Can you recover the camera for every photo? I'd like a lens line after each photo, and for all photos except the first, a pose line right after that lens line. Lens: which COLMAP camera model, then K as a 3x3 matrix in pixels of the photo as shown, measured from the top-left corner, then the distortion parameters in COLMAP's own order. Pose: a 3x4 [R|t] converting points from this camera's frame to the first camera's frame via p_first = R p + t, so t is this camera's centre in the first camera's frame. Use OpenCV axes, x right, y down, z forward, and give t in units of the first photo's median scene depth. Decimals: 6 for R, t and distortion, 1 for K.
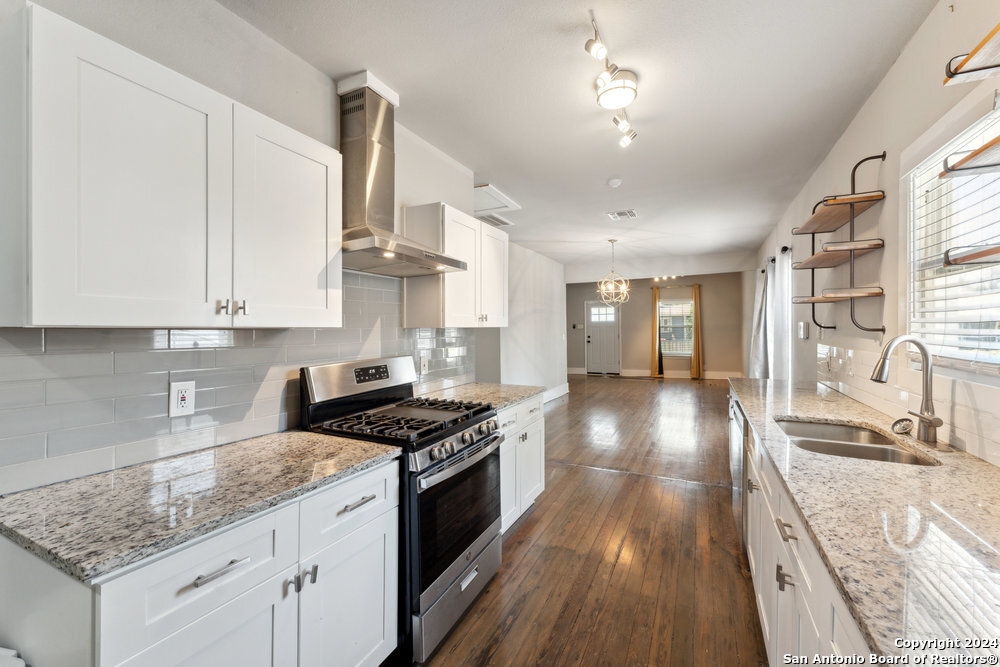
lens RADIAL K [[414.7, 0, 500.1], [0, 414.7, 323.7], [0, 0, 1]] dist [0.001035, 0.000048]
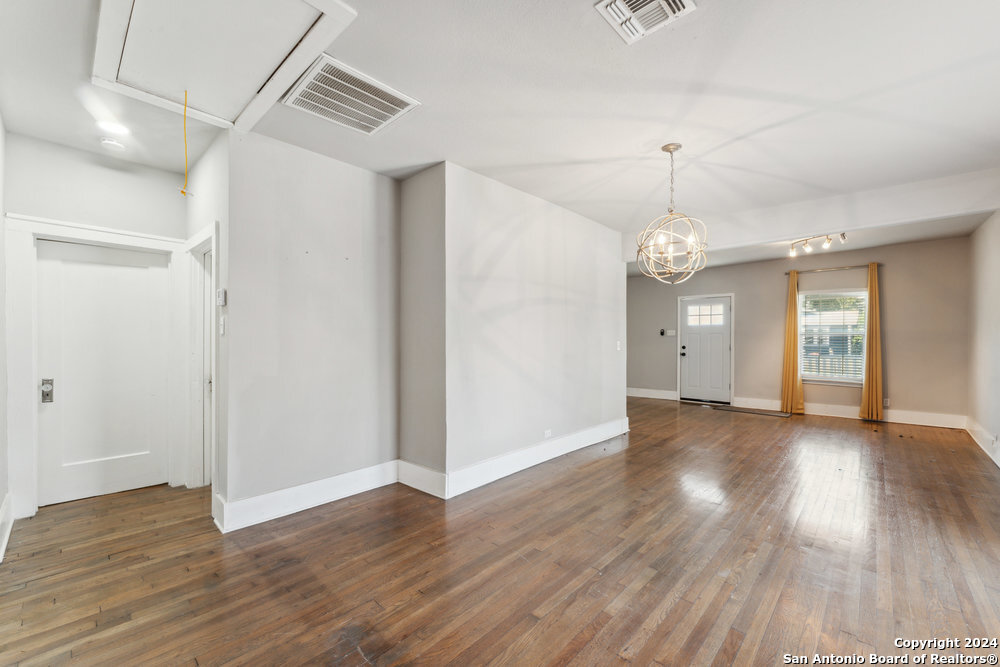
lens RADIAL K [[408.0, 0, 500.0], [0, 408.0, 333.5], [0, 0, 1]] dist [0.001112, 0.000007]
pose [[0.958486, 0.010469, -0.284949, 0.620093], [-0.010672, 0.999943, 0.000840, 0.059325], [0.284941, 0.002236, 0.958542, 1.370581]]
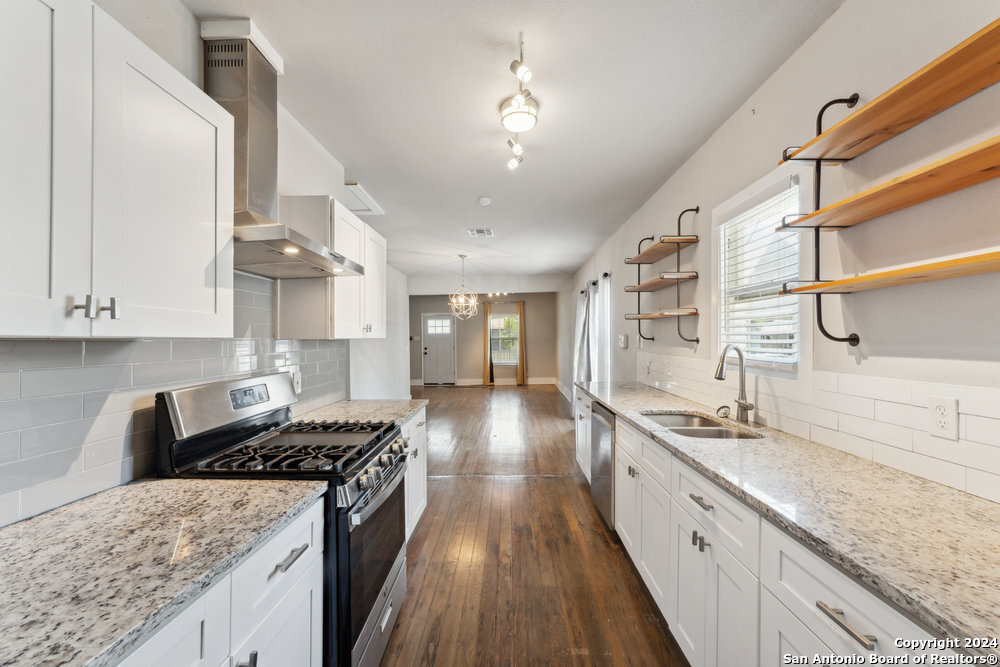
lens RADIAL K [[408.0, 0, 500.0], [0, 408.0, 333.5], [0, 0, 1]] dist [0.001112, 0.000007]
pose [[0.909693, 0.005609, 0.415243, -0.195875], [-0.003302, 0.999975, -0.006273, 0.002888], [-0.415268, 0.004335, 0.909689, 0.076159]]
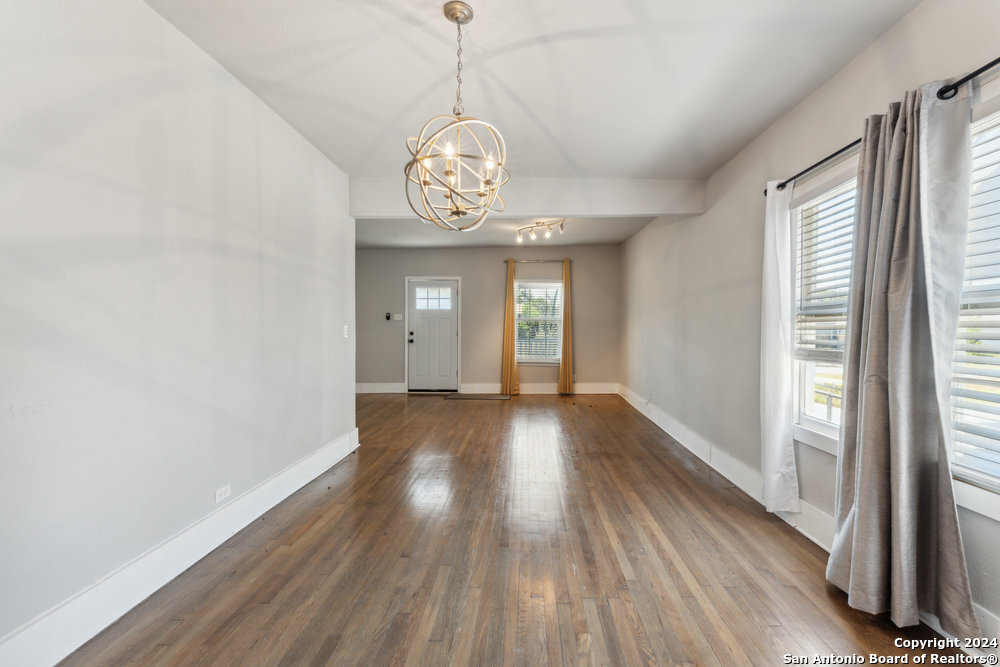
lens RADIAL K [[409.4, 0, 515.5], [0, 409.4, 329.8], [0, 0, 1]] dist [0.001194, 0.000042]
pose [[0.907804, 0.011131, 0.419247, 0.529833], [-0.018088, 0.999757, 0.012623, 0.084478], [-0.419005, -0.019043, 0.907784, 2.015312]]
